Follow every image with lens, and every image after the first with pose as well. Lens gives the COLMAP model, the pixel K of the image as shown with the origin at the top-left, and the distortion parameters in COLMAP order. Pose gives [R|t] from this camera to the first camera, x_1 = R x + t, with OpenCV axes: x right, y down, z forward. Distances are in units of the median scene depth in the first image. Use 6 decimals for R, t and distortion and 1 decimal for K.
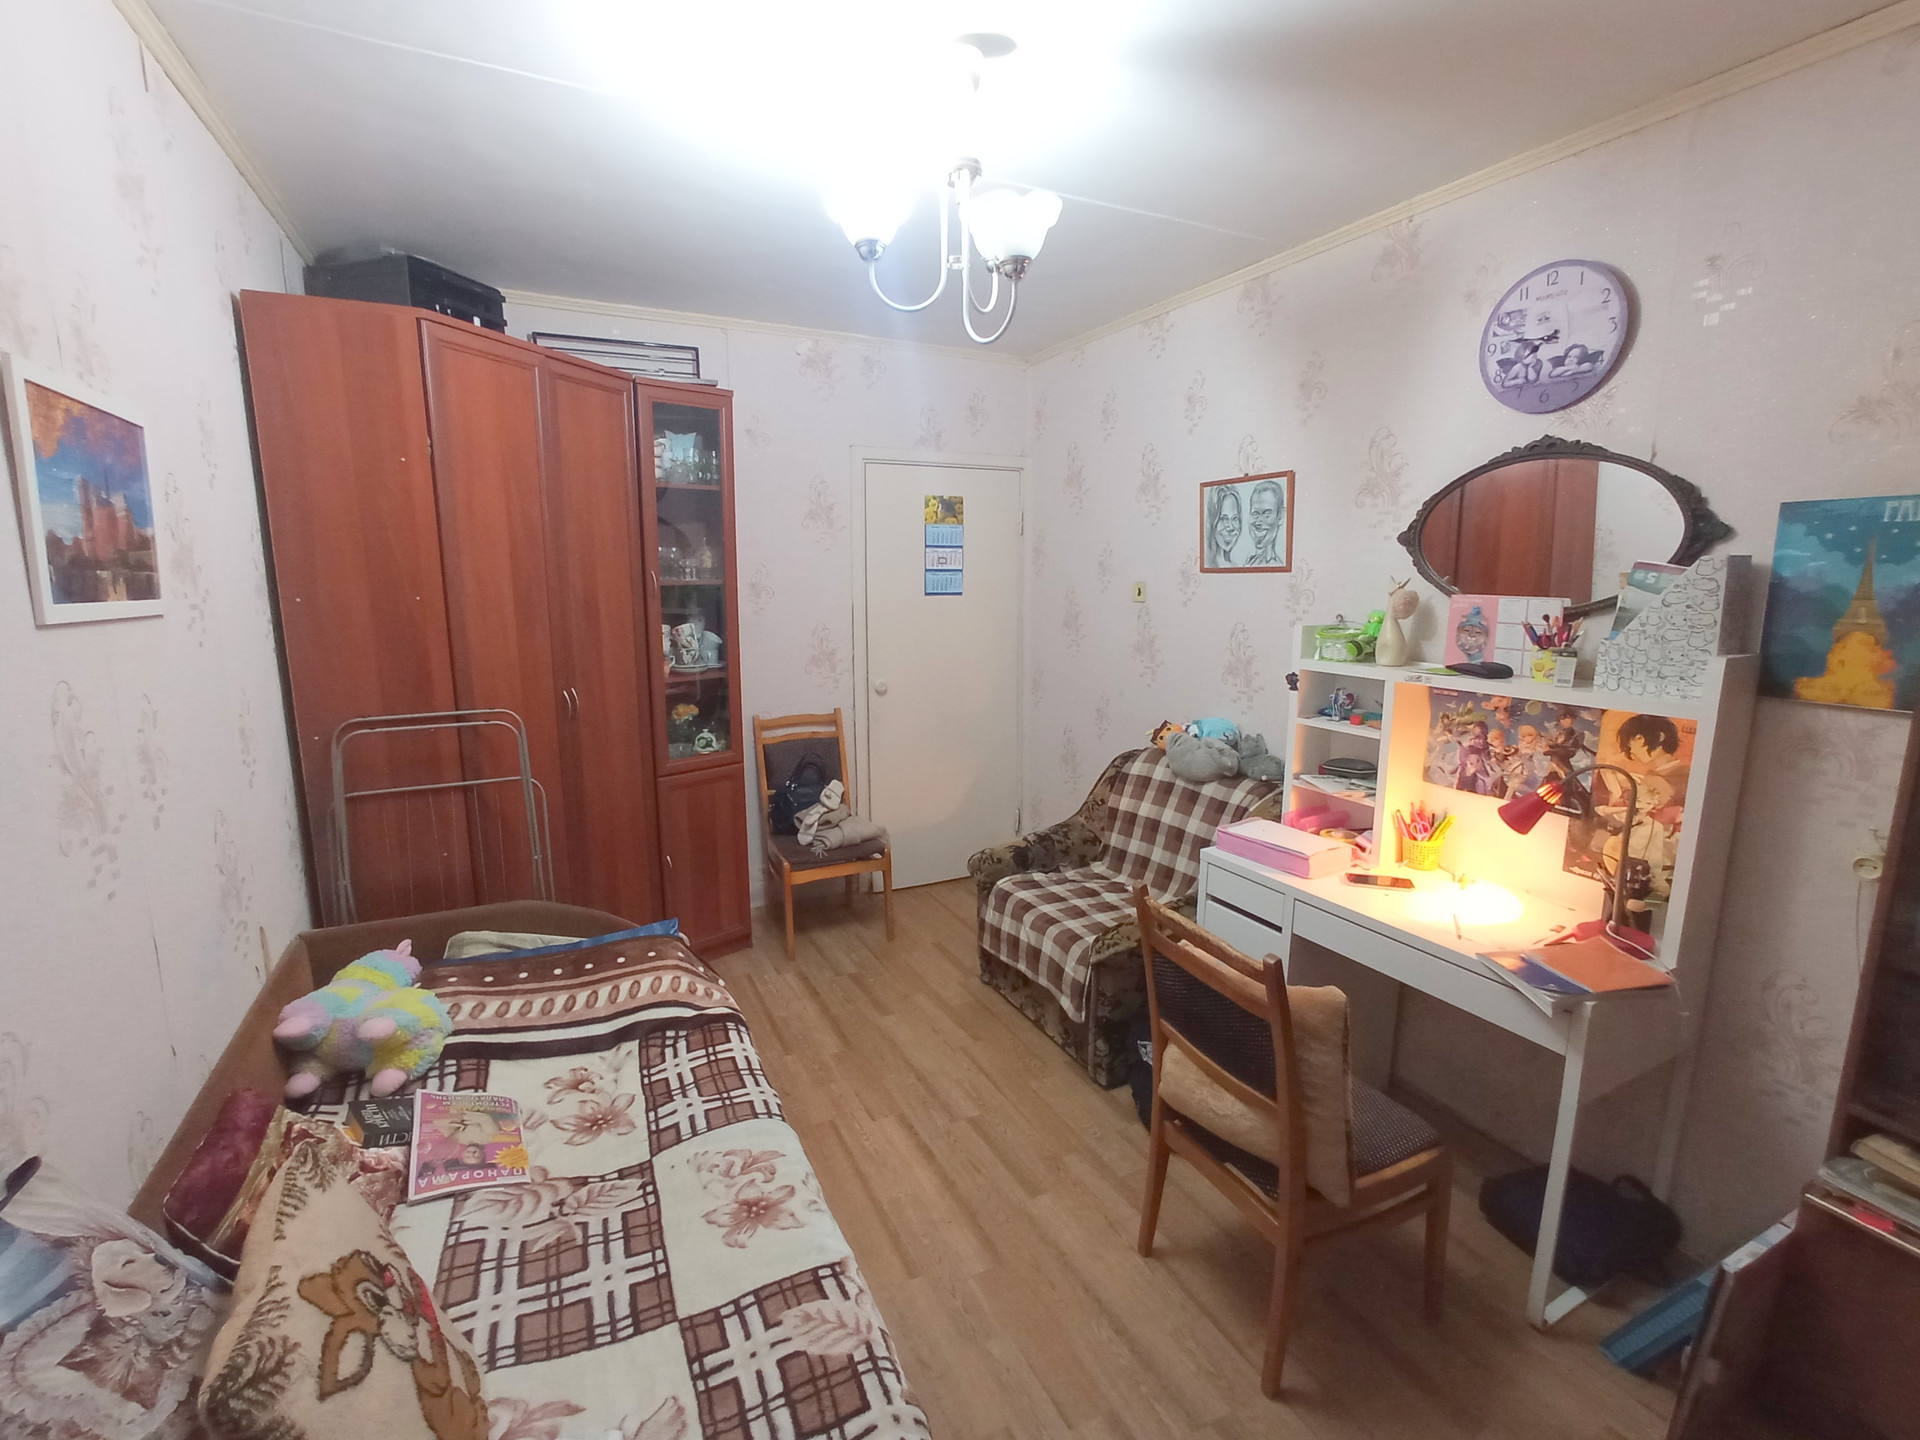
lens RADIAL K [[862.2, 0, 945.3], [0, 862.2, 709.9], [0, 0, 1]] dist [-0.041631, 0.013976]
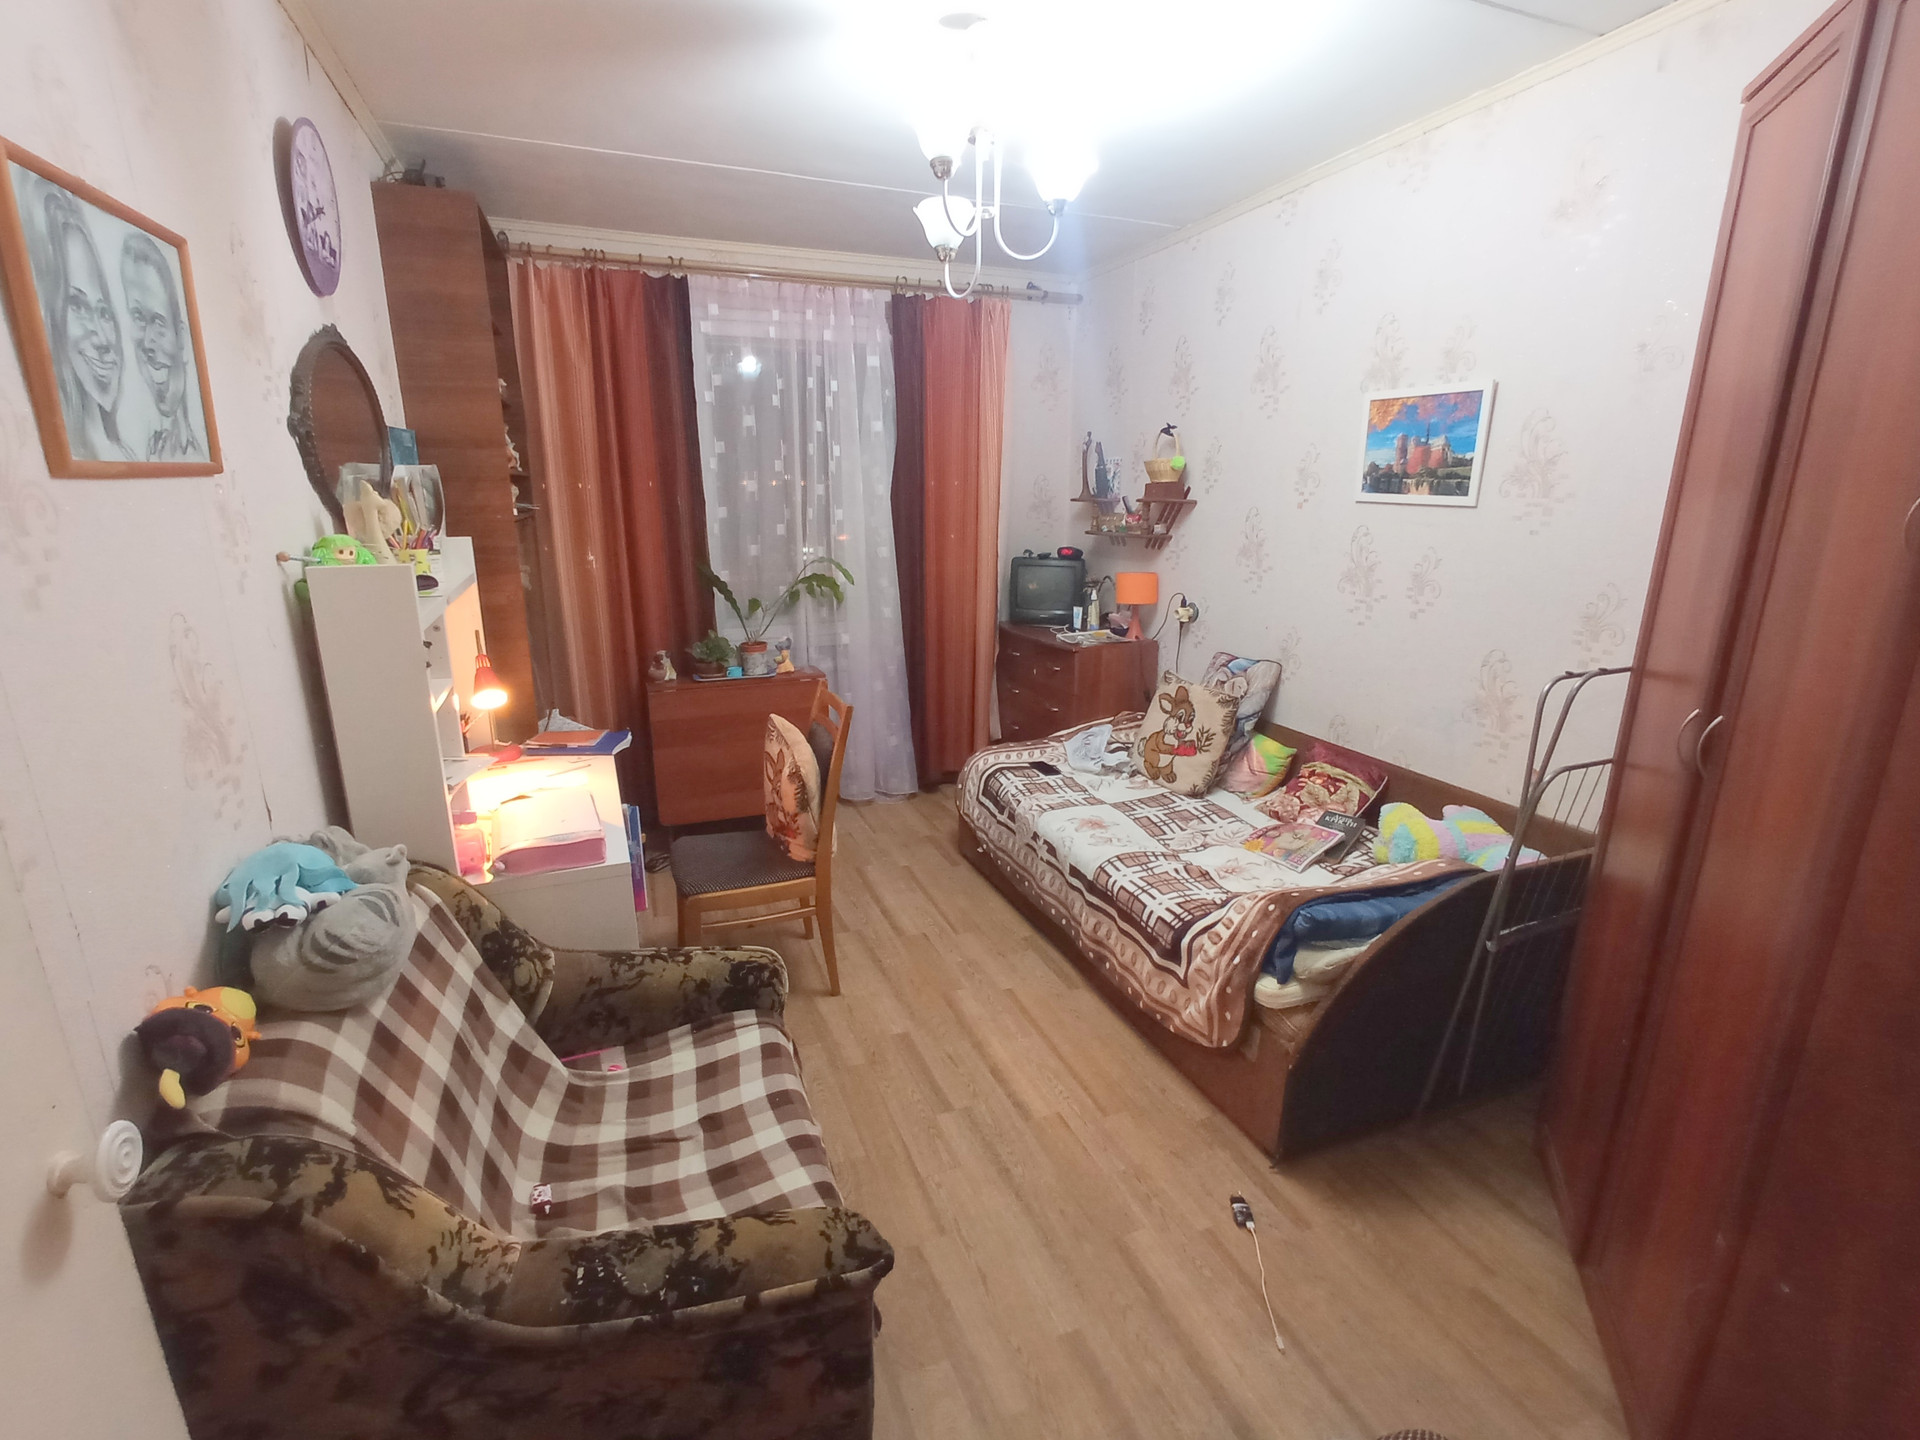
lens RADIAL K [[862.2, 0, 945.0], [0, 862.2, 714.8], [0, 0, 1]] dist [-0.041631, 0.013976]
pose [[-0.996525, -0.024657, 0.079559, -0.030093], [0.010389, 0.910924, 0.412443, -0.283590], [-0.082641, 0.411837, -0.907503, 1.790457]]
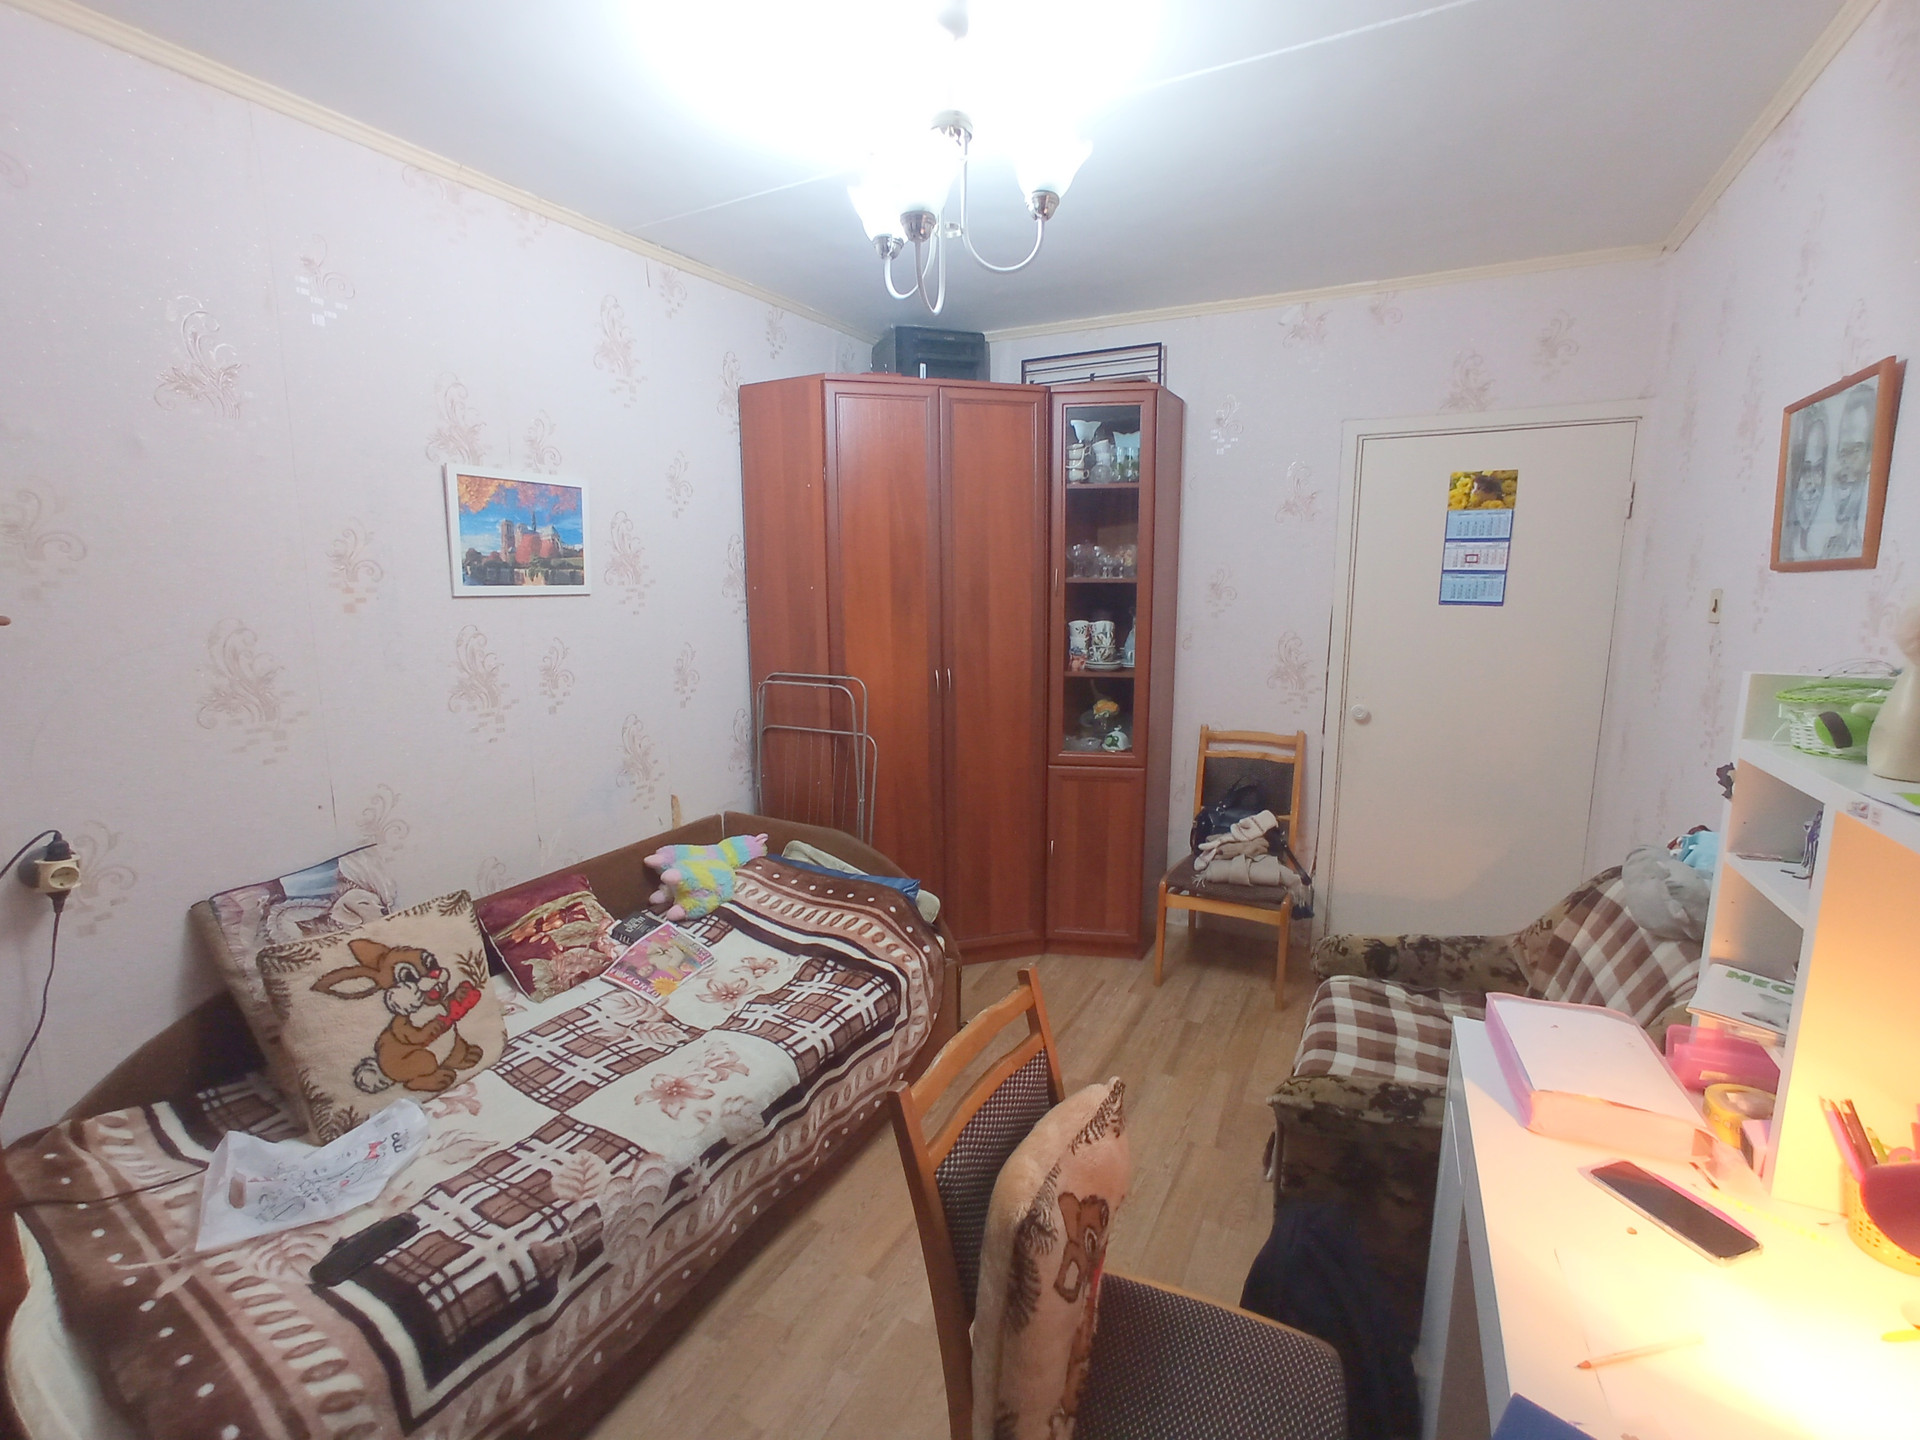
lens RADIAL K [[862.2, 0, 942.5], [0, 862.2, 714.2], [0, 0, 1]] dist [-0.041631, 0.013976]
pose [[0.579884, 0.129261, -0.804379, 0.615717], [-0.128453, 0.989490, 0.066404, -0.052386], [0.804509, 0.064819, 0.590393, 0.368899]]
